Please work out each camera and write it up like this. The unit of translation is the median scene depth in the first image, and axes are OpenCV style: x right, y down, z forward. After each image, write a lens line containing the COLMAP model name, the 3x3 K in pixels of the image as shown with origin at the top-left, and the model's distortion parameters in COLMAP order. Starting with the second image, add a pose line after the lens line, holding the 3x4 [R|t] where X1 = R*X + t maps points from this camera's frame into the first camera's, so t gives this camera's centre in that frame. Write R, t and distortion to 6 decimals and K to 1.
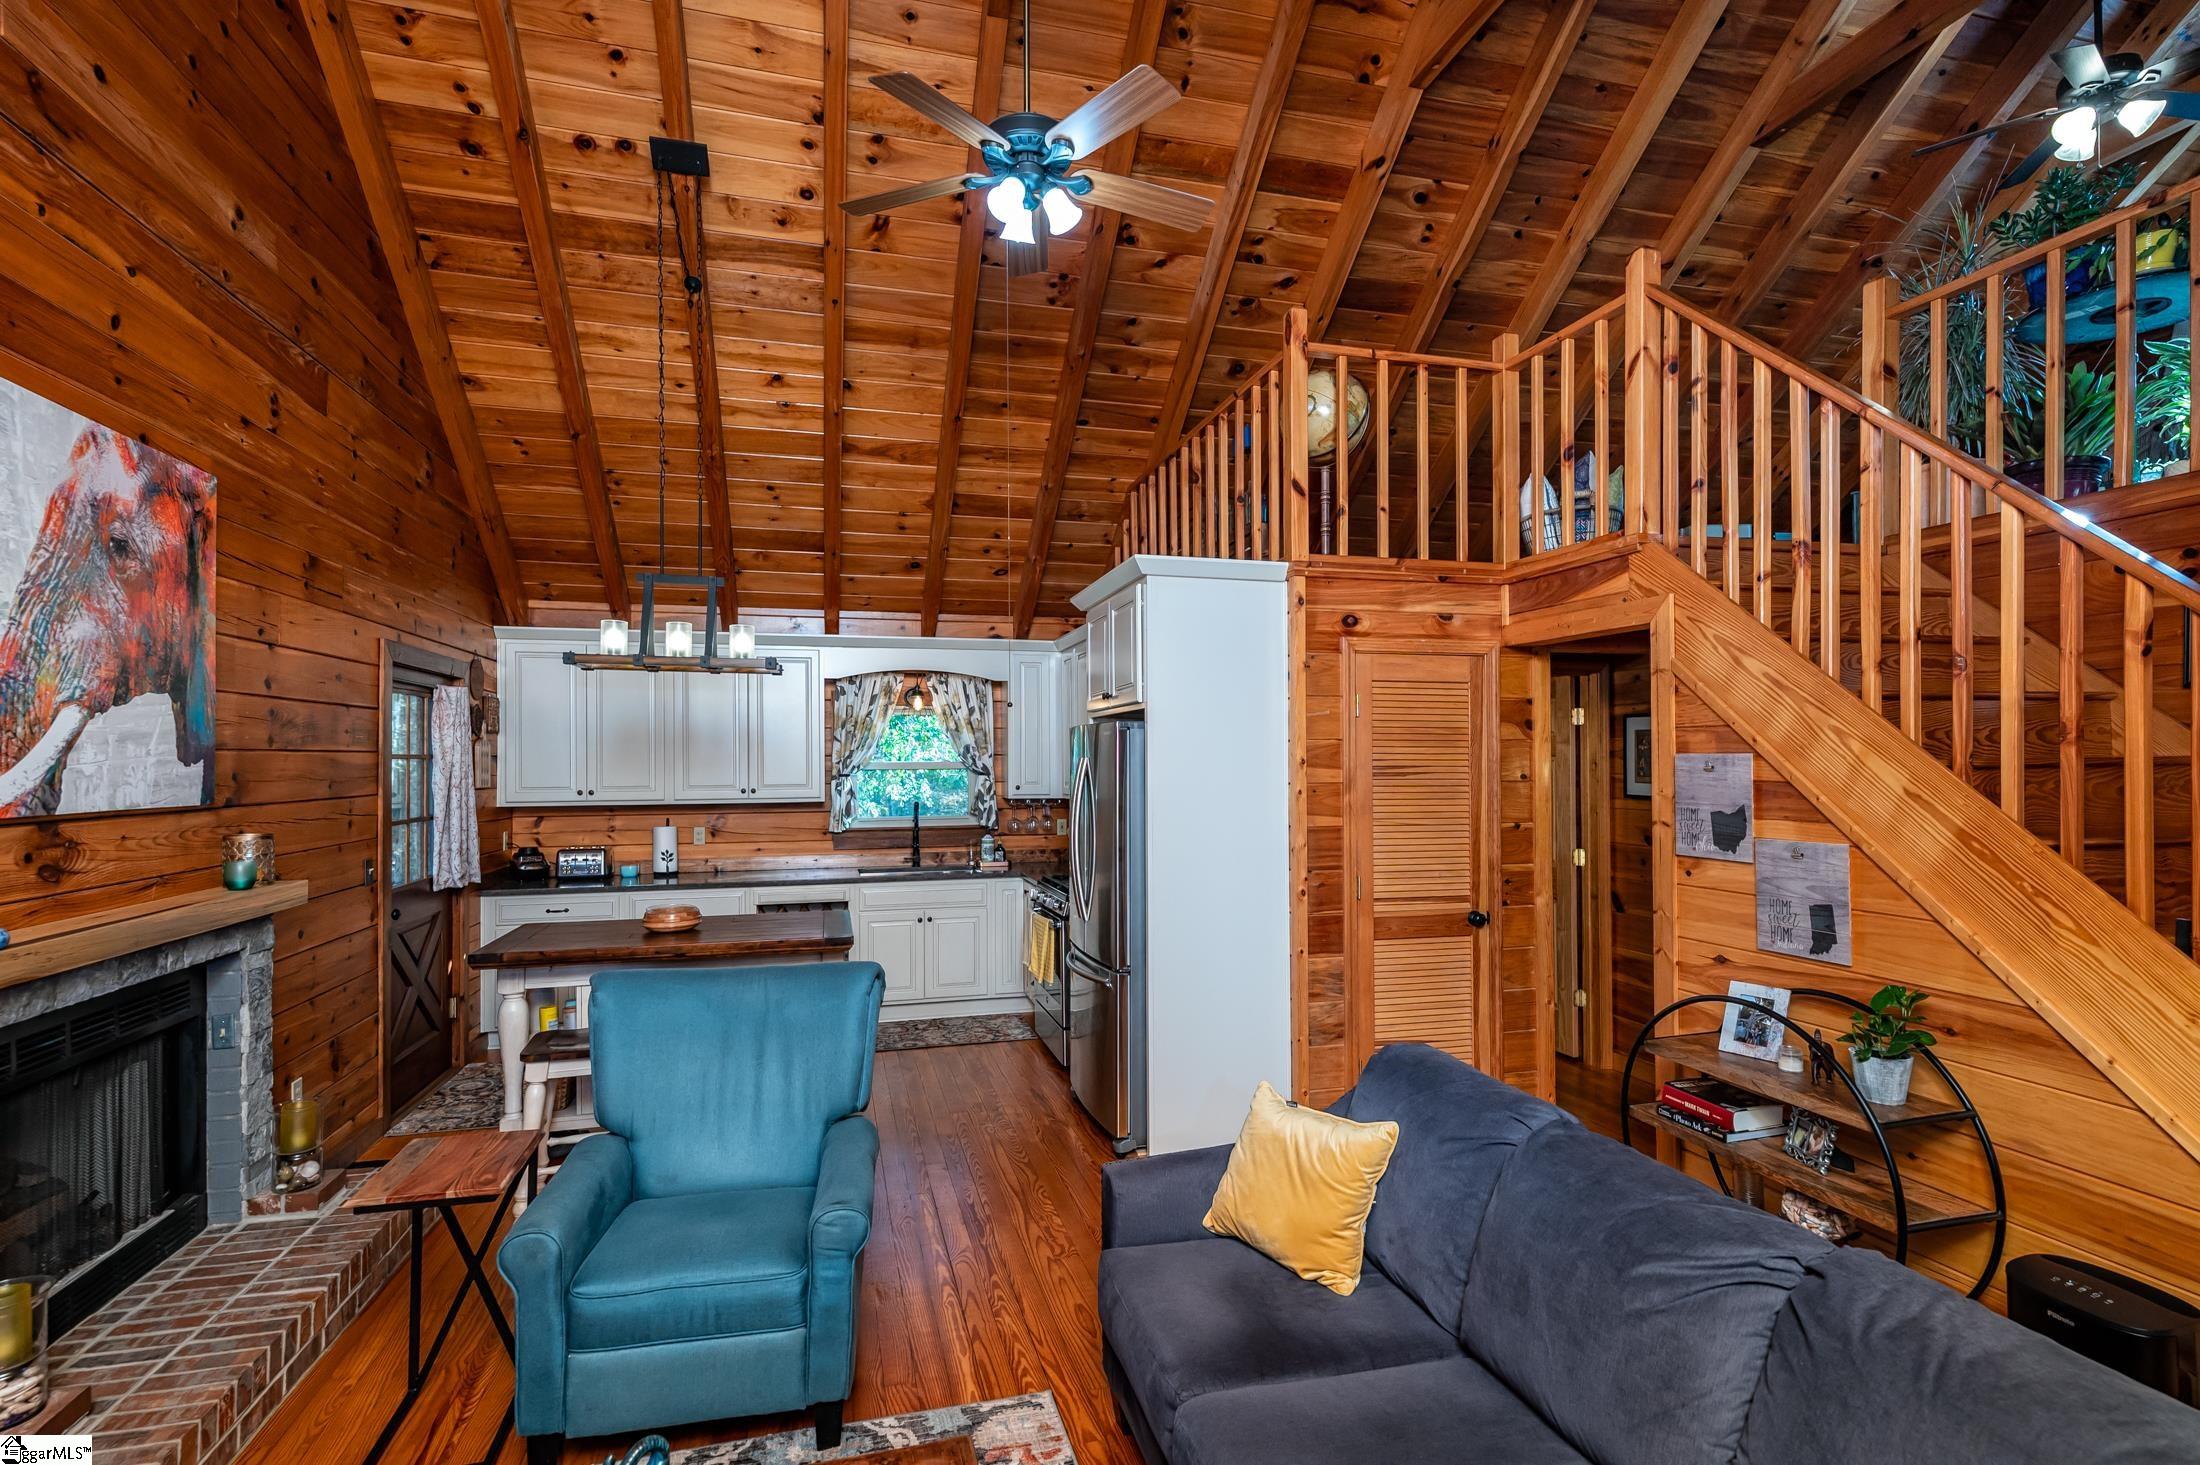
lens RADIAL K [[1048.8, 0, 1109.4], [0, 1048.8, 751.4], [0, 0, 1]] dist [0.002062, 0.000883]
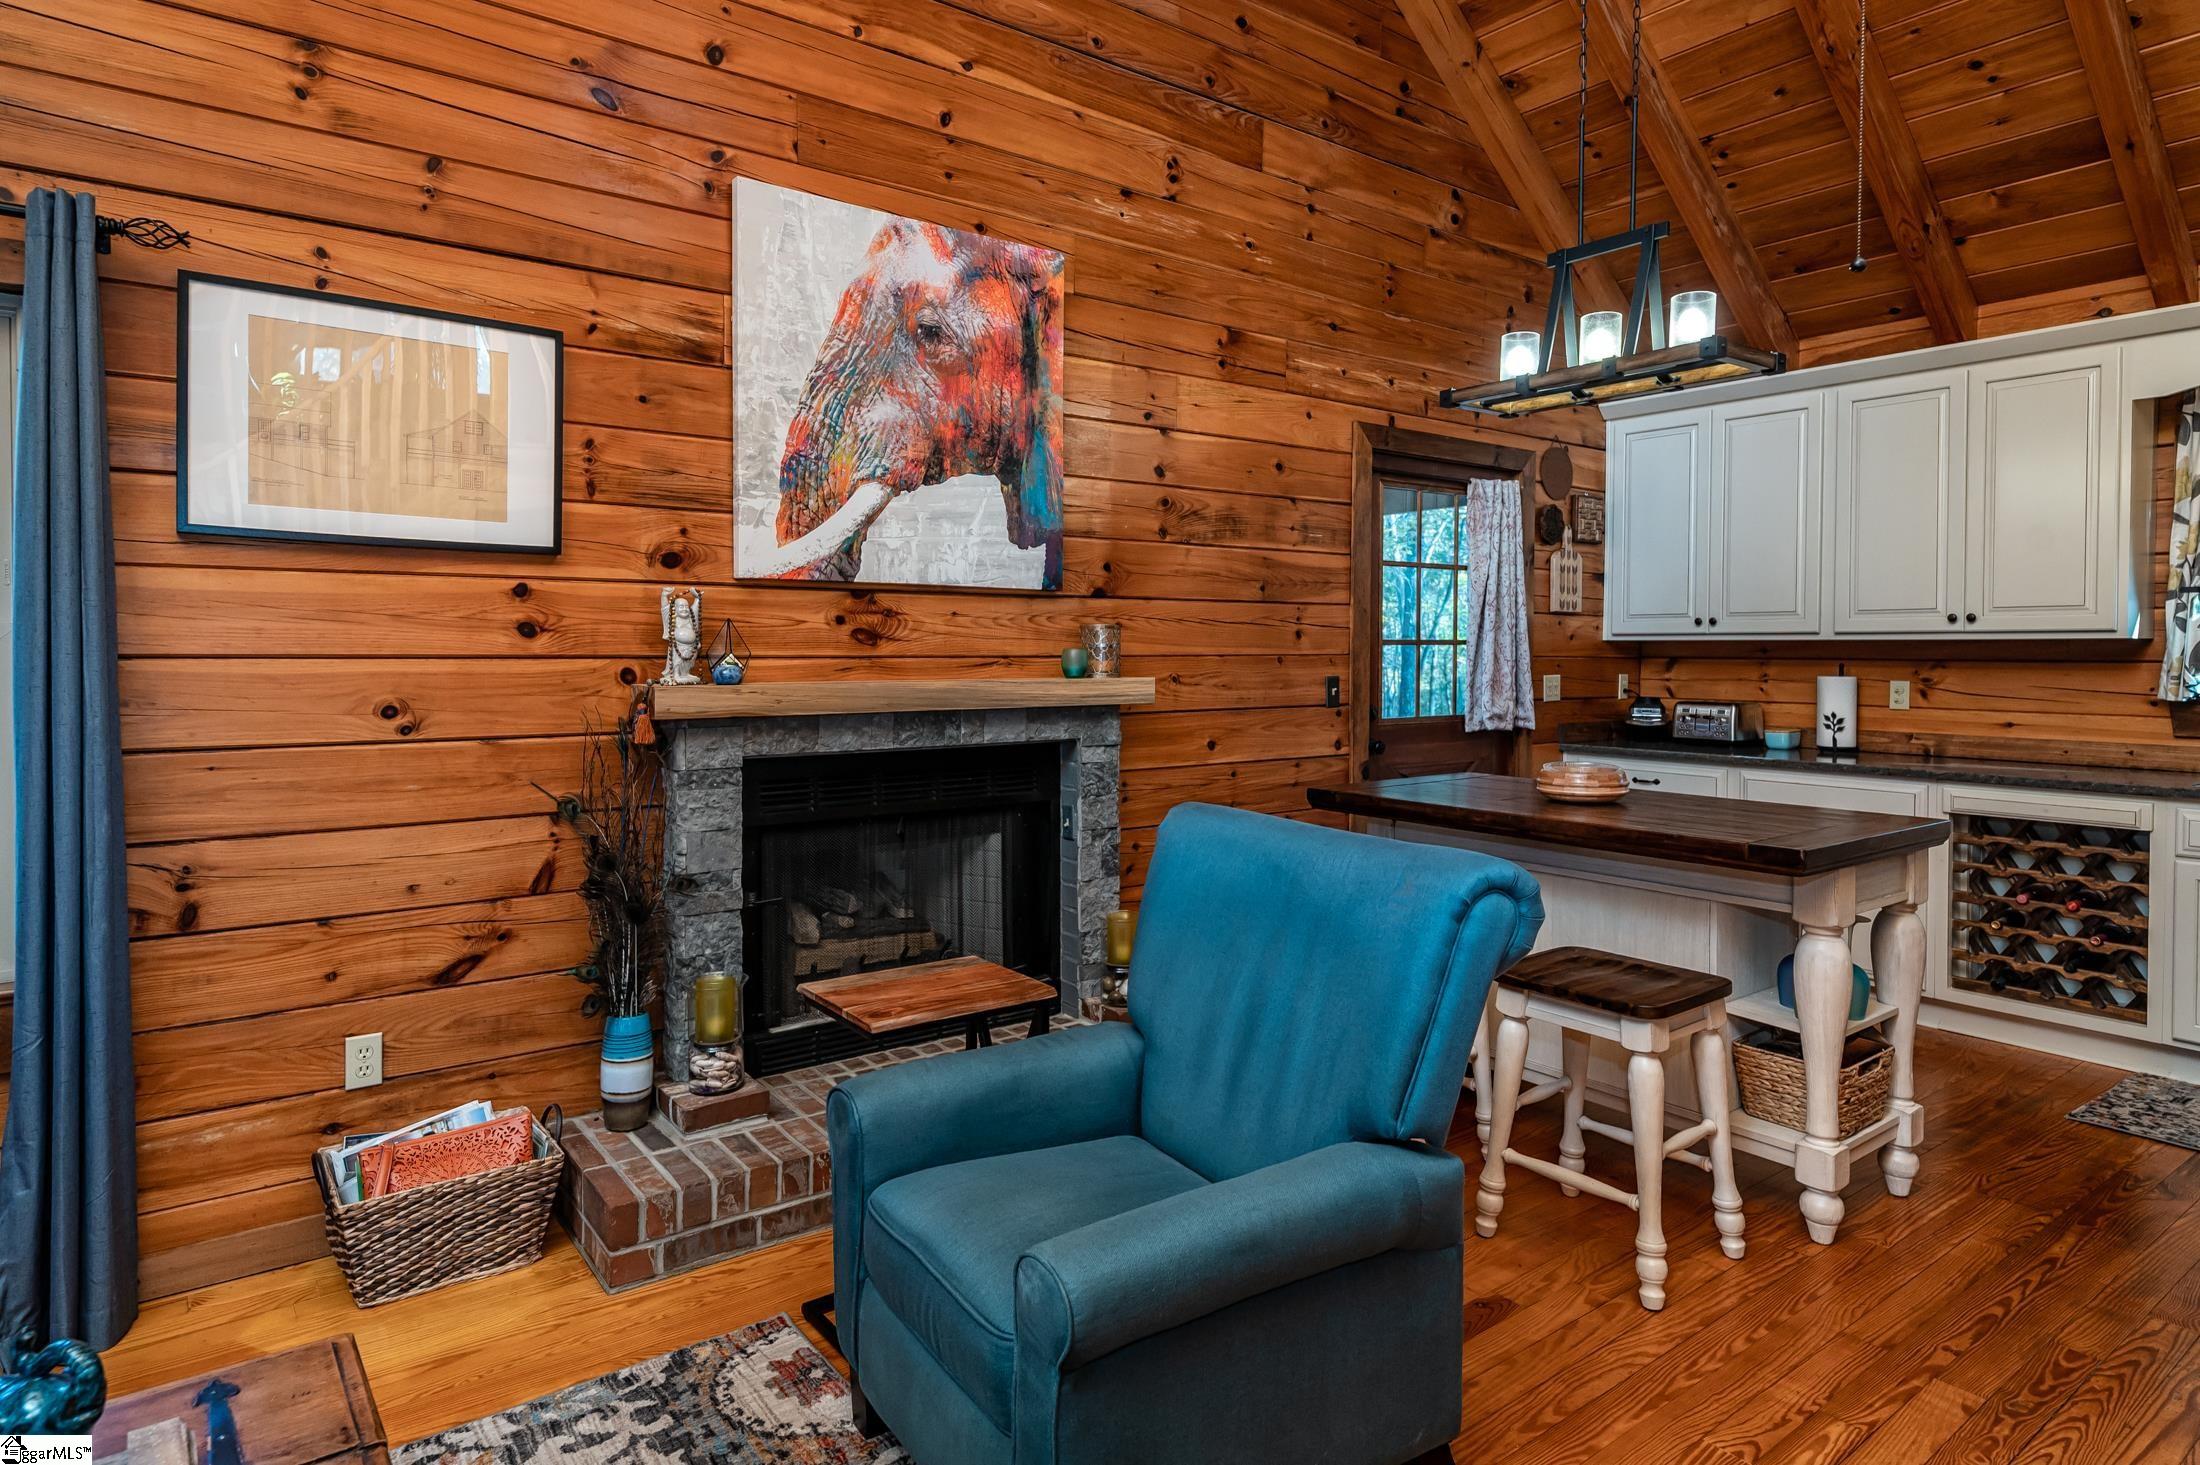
lens RADIAL K [[1240.2, 0, 1092.4], [0, 1240.2, 672.3], [0, 0, 1]] dist [0.013349, -0.001597]
pose [[0.367196, 0.025036, -0.929807, 0.219638], [0.001812, 0.999617, 0.027632, 0.086703], [0.930142, -0.011831, 0.367009, 0.545276]]
